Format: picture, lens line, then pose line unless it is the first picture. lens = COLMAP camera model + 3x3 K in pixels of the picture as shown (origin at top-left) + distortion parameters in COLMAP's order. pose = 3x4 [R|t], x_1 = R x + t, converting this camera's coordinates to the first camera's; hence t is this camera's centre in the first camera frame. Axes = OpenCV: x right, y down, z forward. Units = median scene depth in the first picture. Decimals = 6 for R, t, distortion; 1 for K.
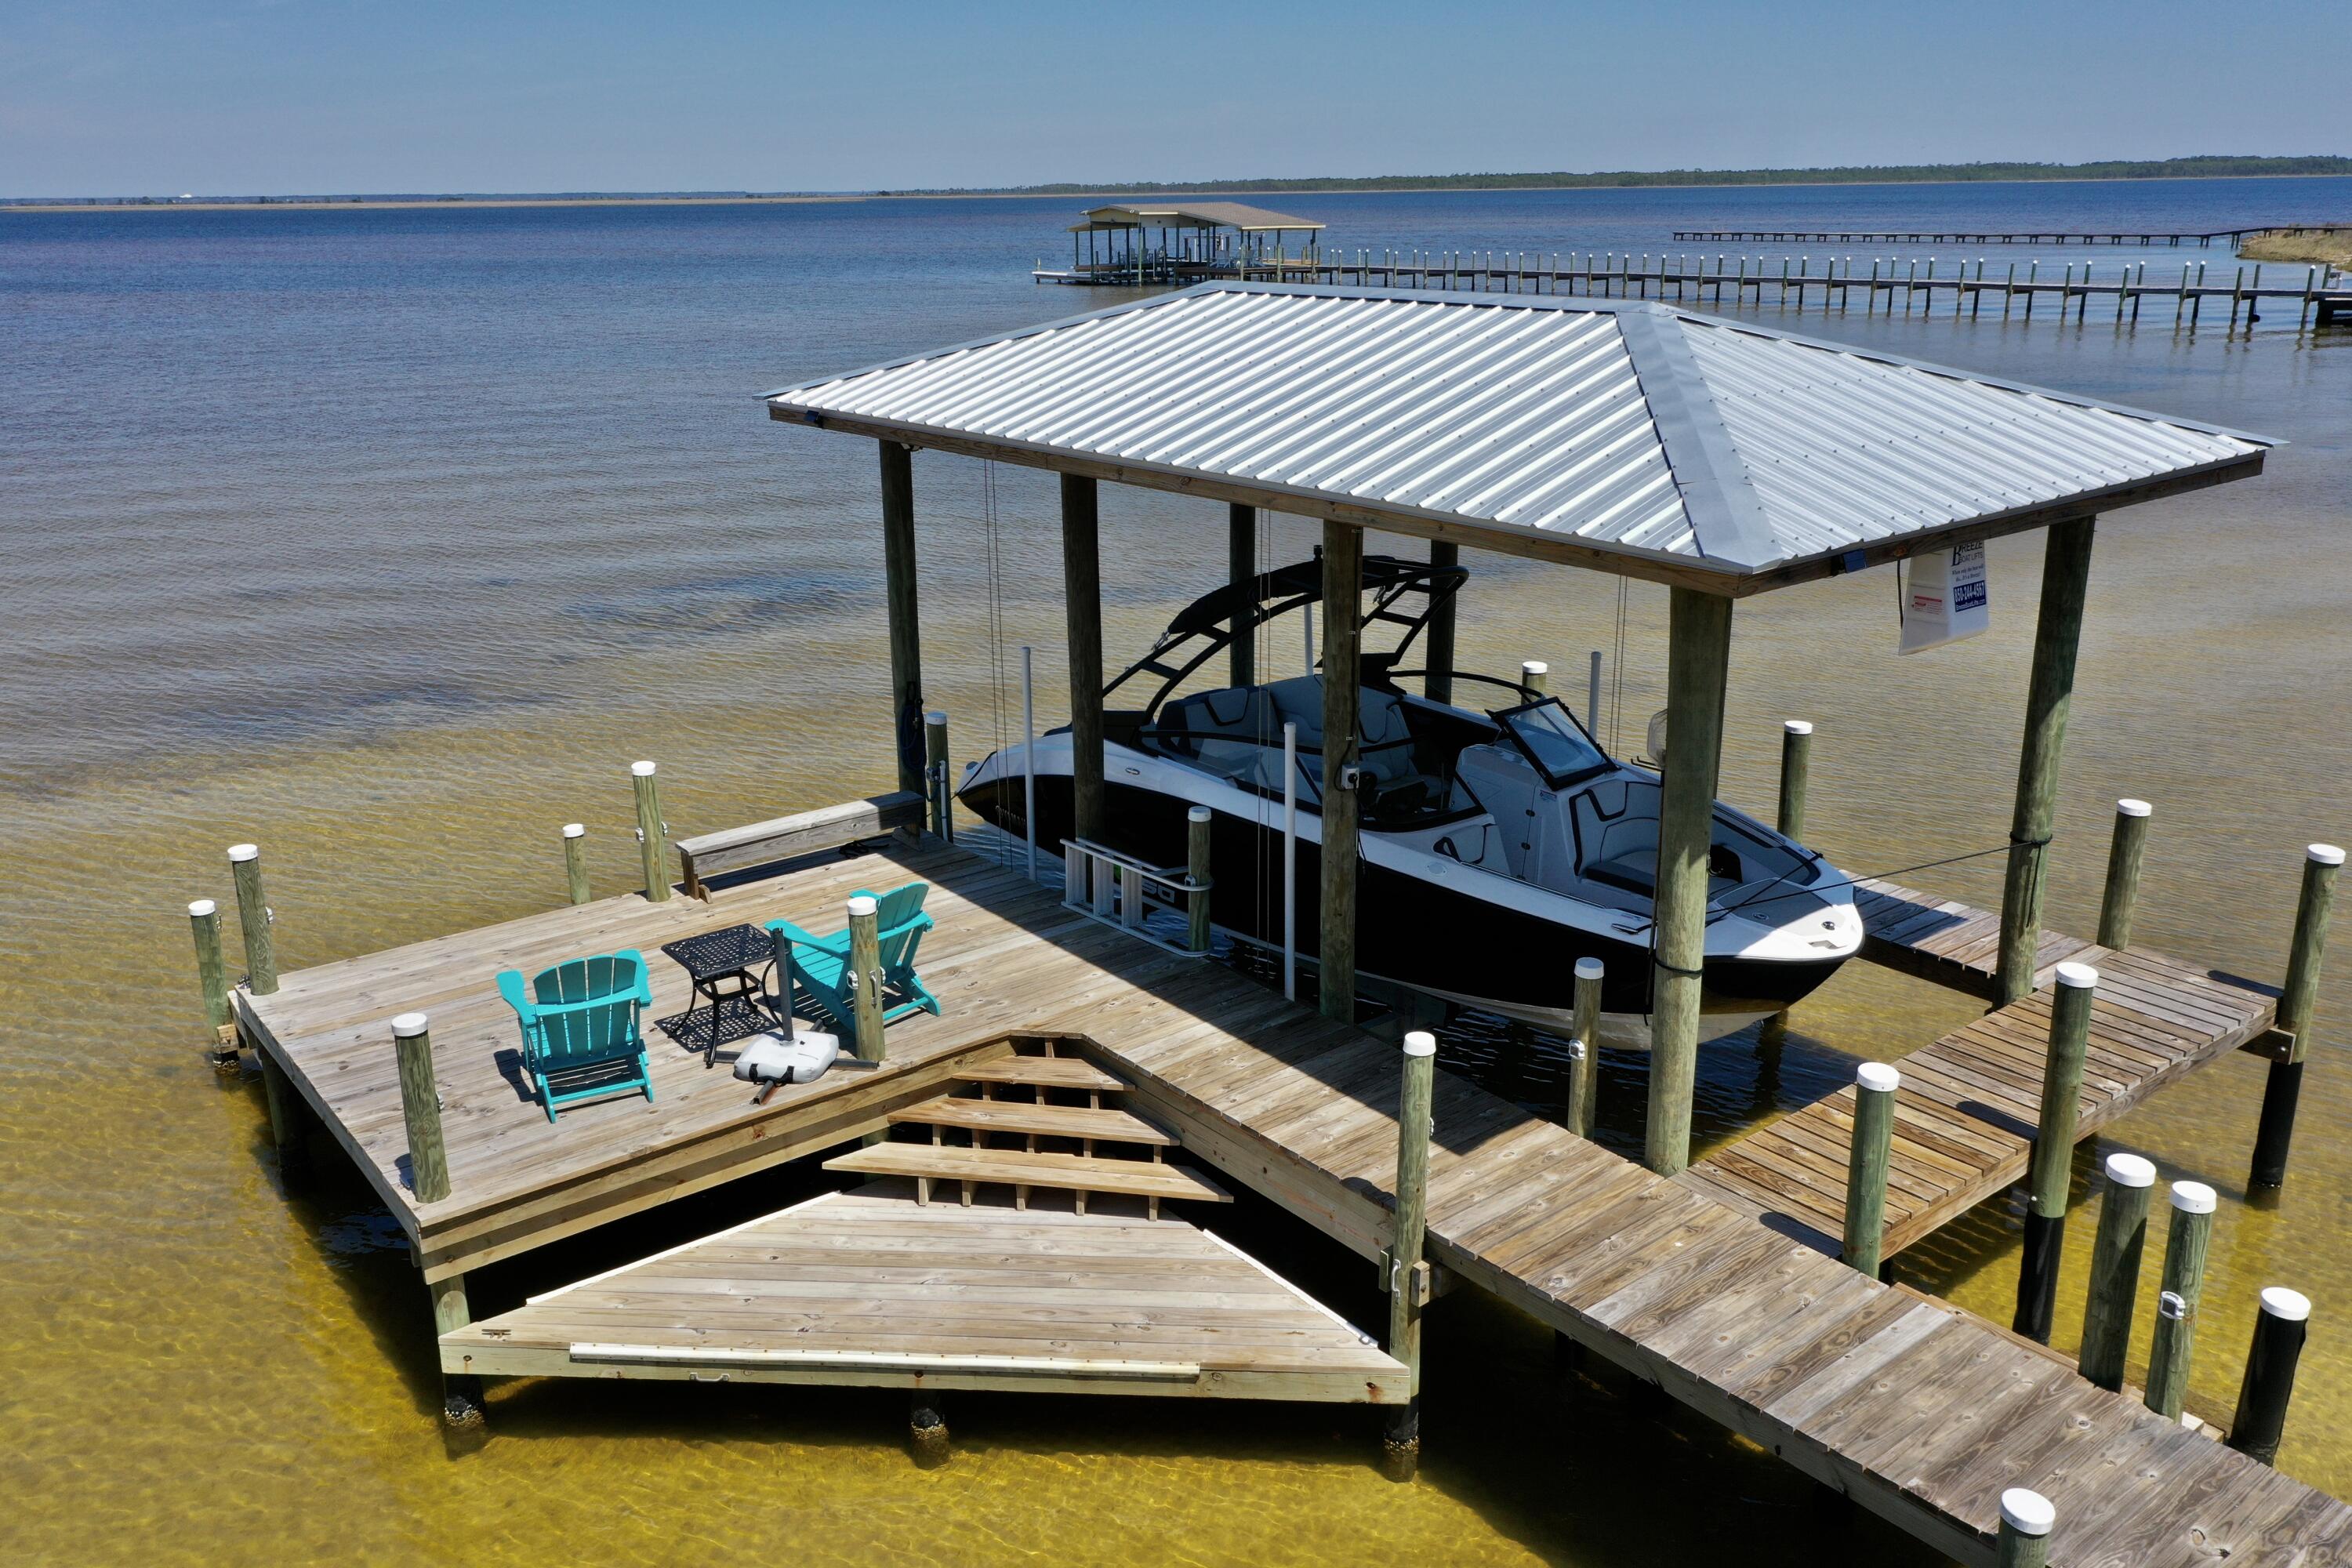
lens RADIAL K [[1865.6, 0, 1162.1], [0, 1865.6, 790.3], [0, 0, 1]] dist [0.014988, 0.002487]
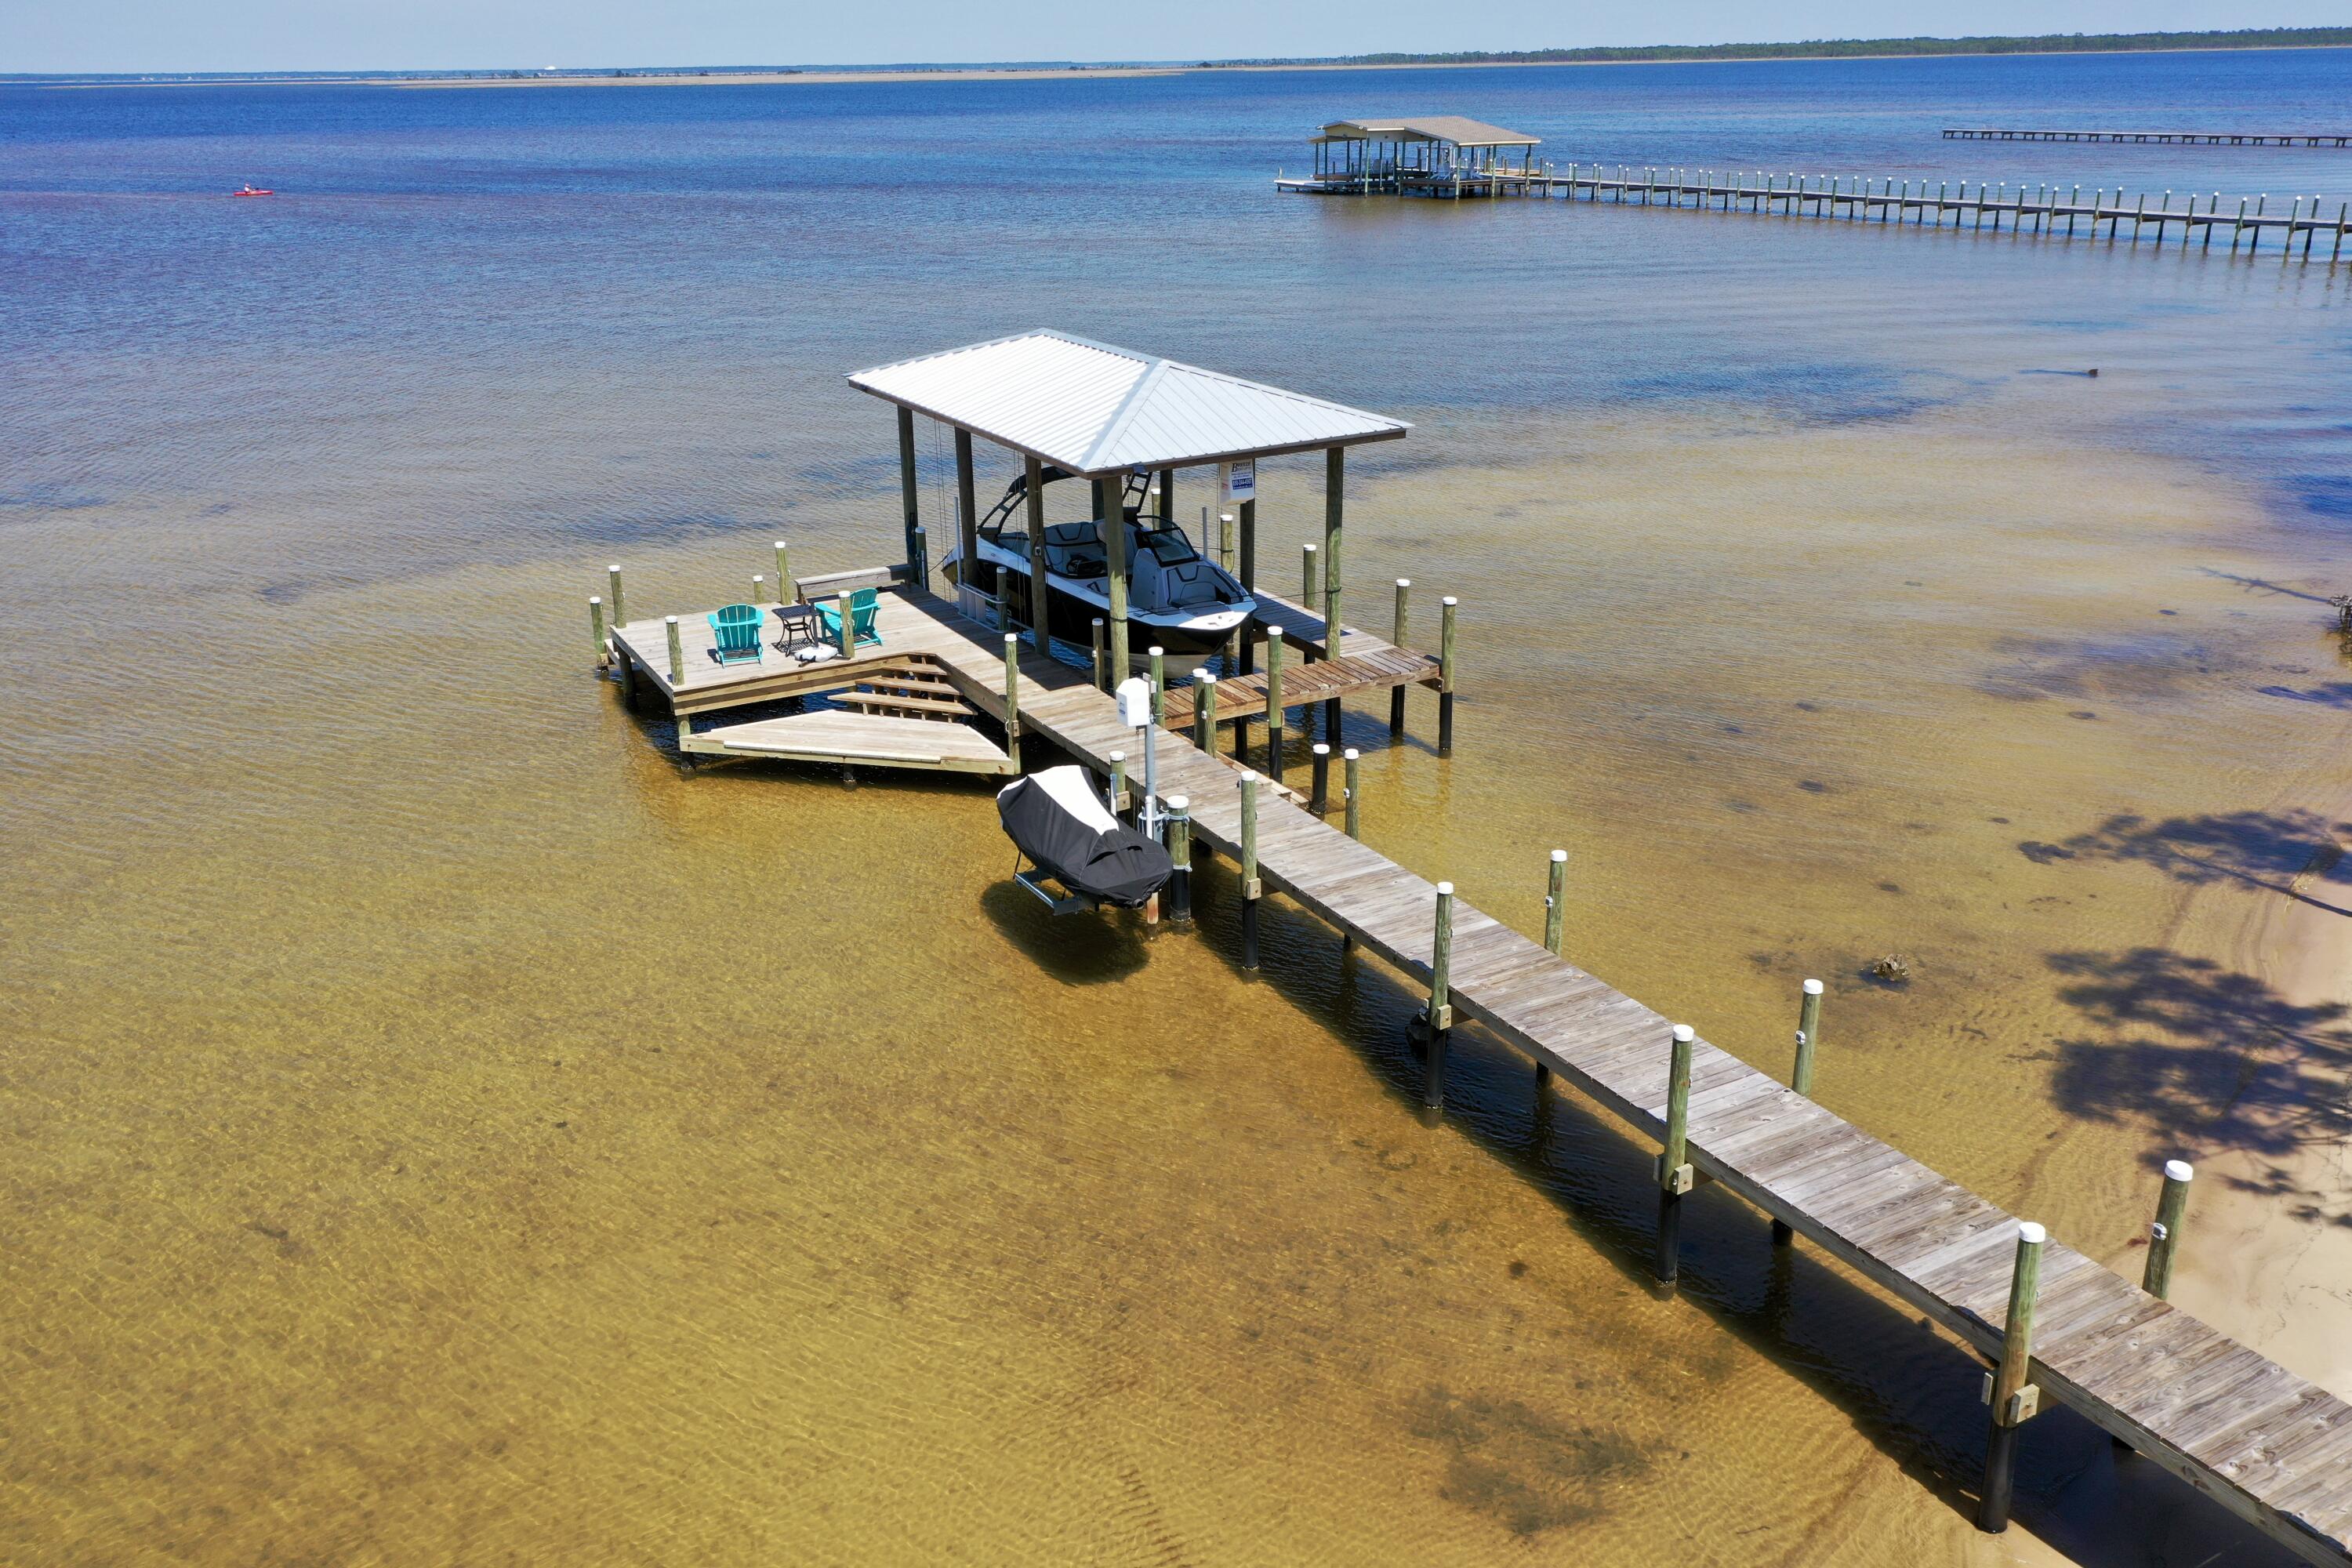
lens RADIAL K [[1865.6, 0, 1170.7], [0, 1865.6, 795.1], [0, 0, 1]] dist [0.014988, 0.002487]
pose [[0.987169, 0.056341, -0.149410, 0.634820], [-0.046519, 0.996570, 0.068440, 0.132621], [0.152754, -0.060611, 0.986404, -1.372602]]
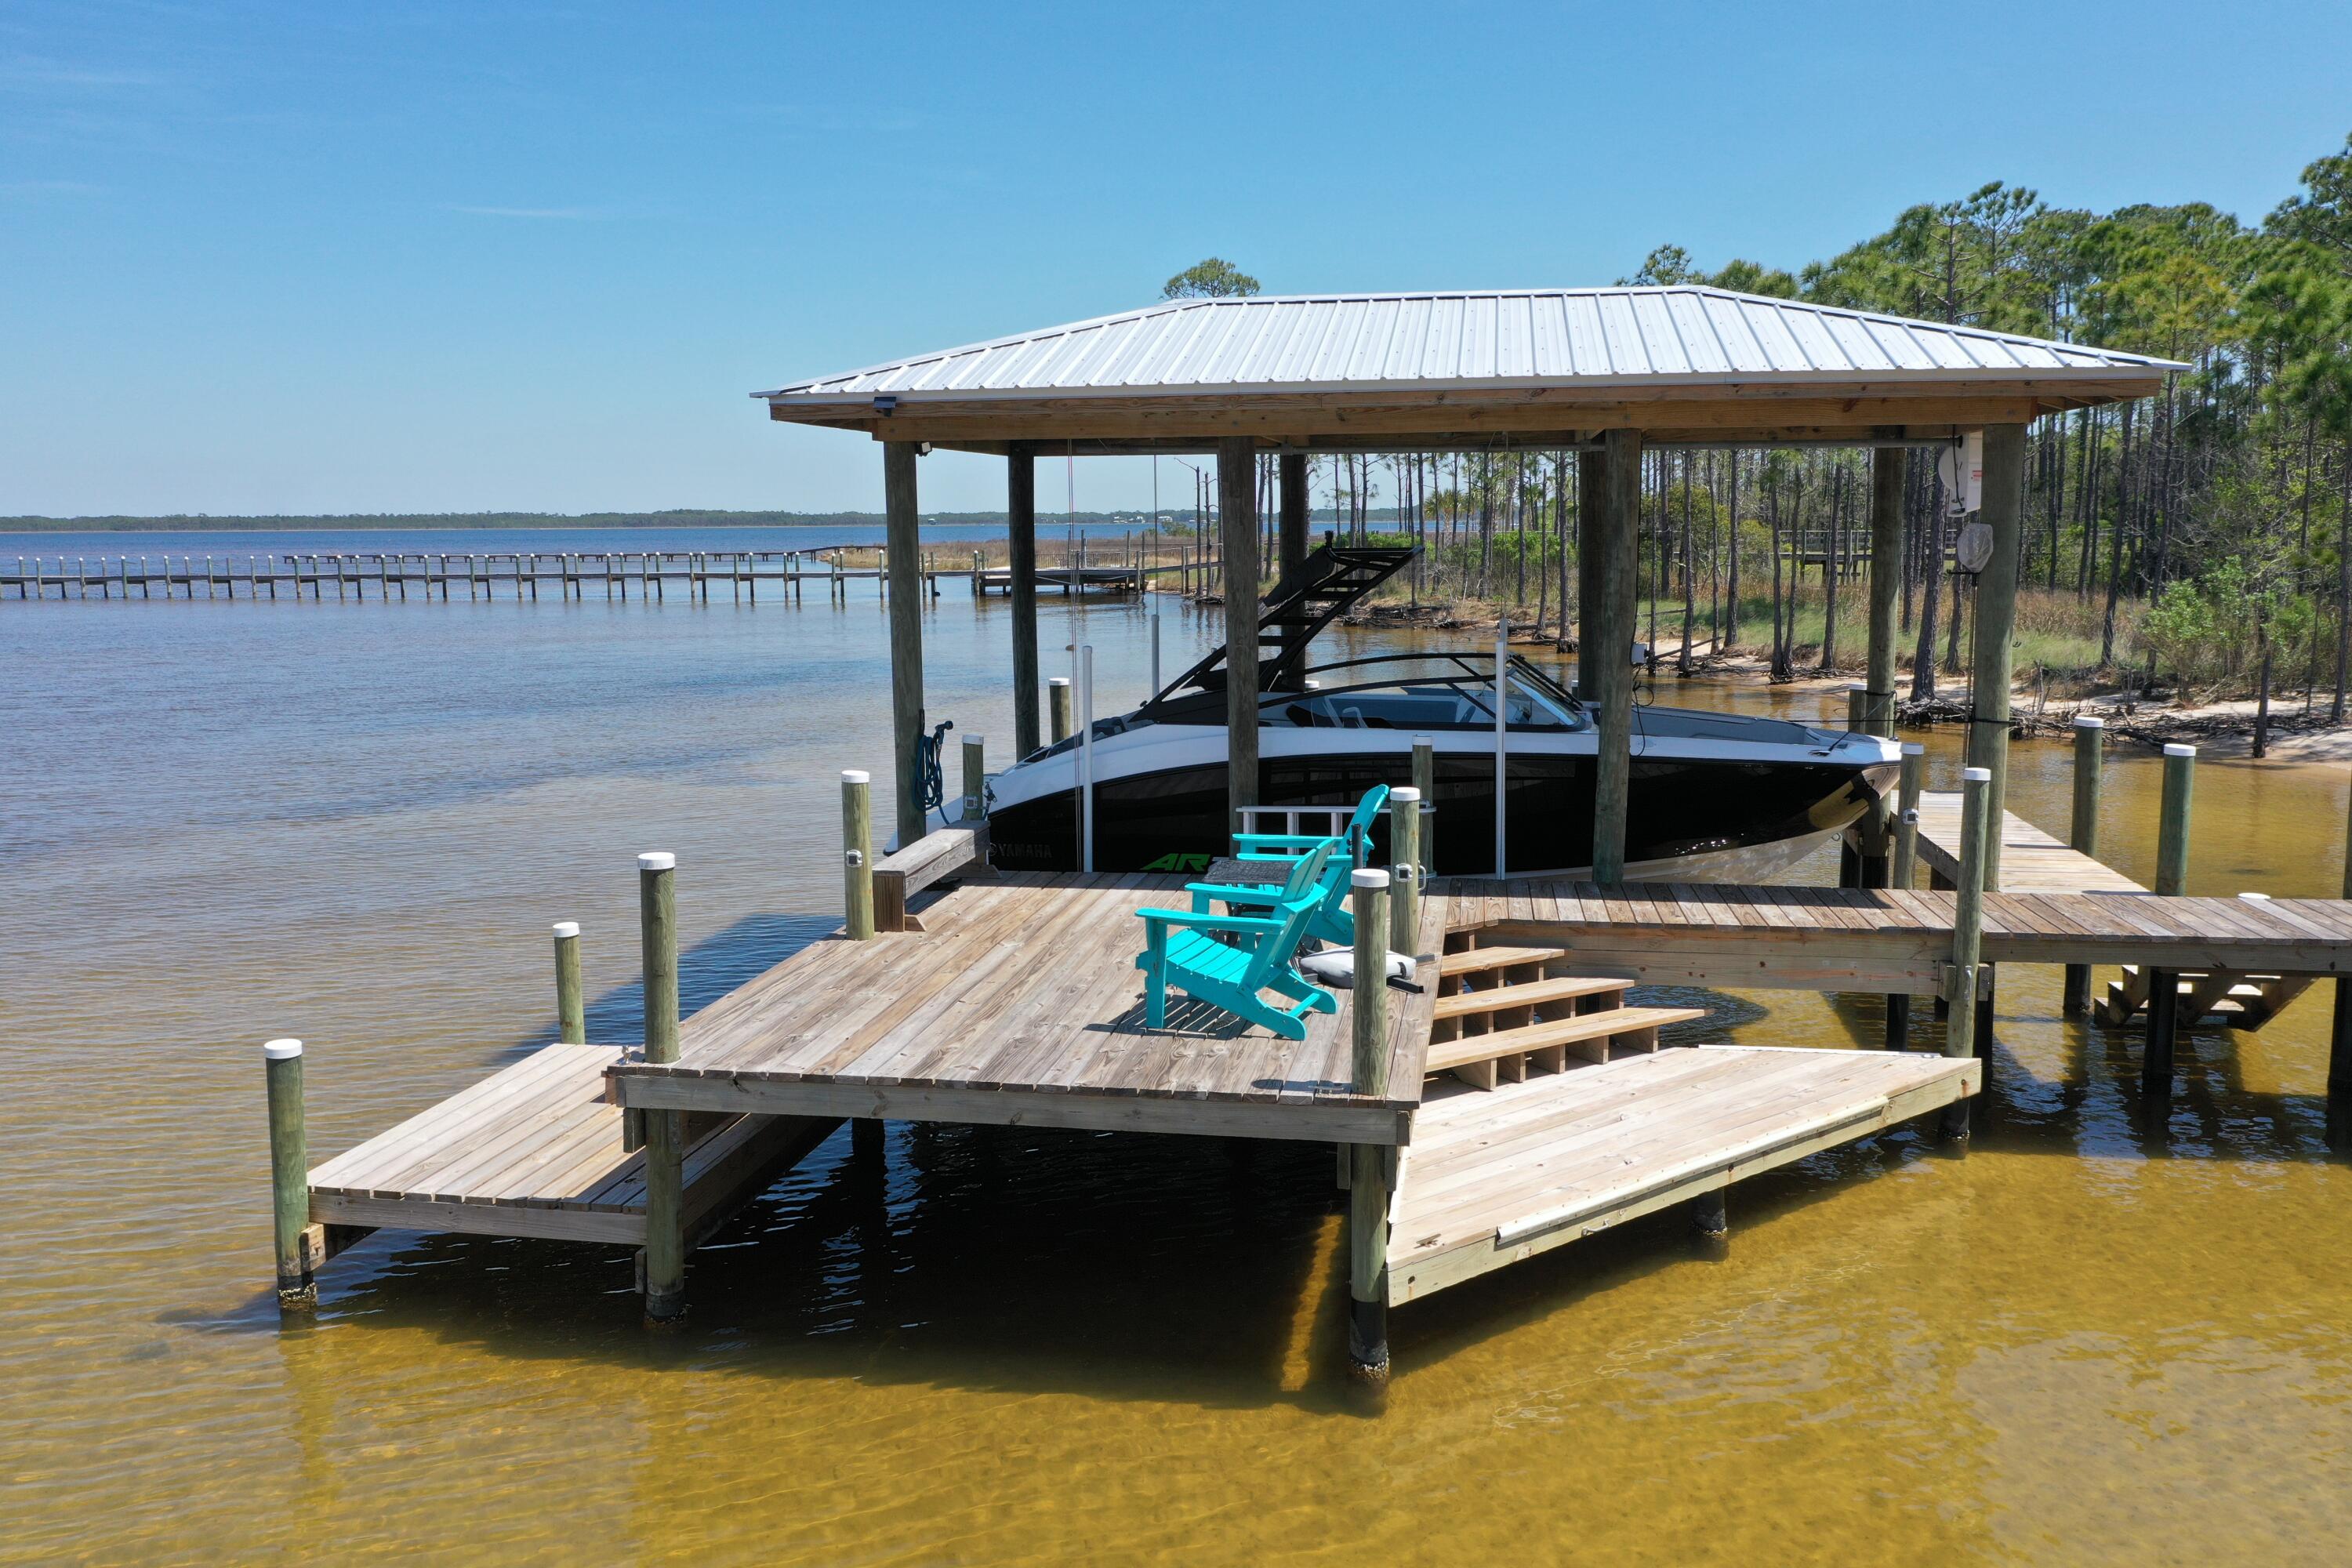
lens RADIAL K [[1891.4, 0, 1178.3], [0, 1891.4, 776.4], [0, 0, 1]] dist [0.018144, 0.003745]
pose [[0.738243, -0.085862, 0.669047, -0.865932], [0.207696, 0.972611, -0.104357, 0.125270], [-0.641763, 0.215999, 0.735857, 0.321953]]
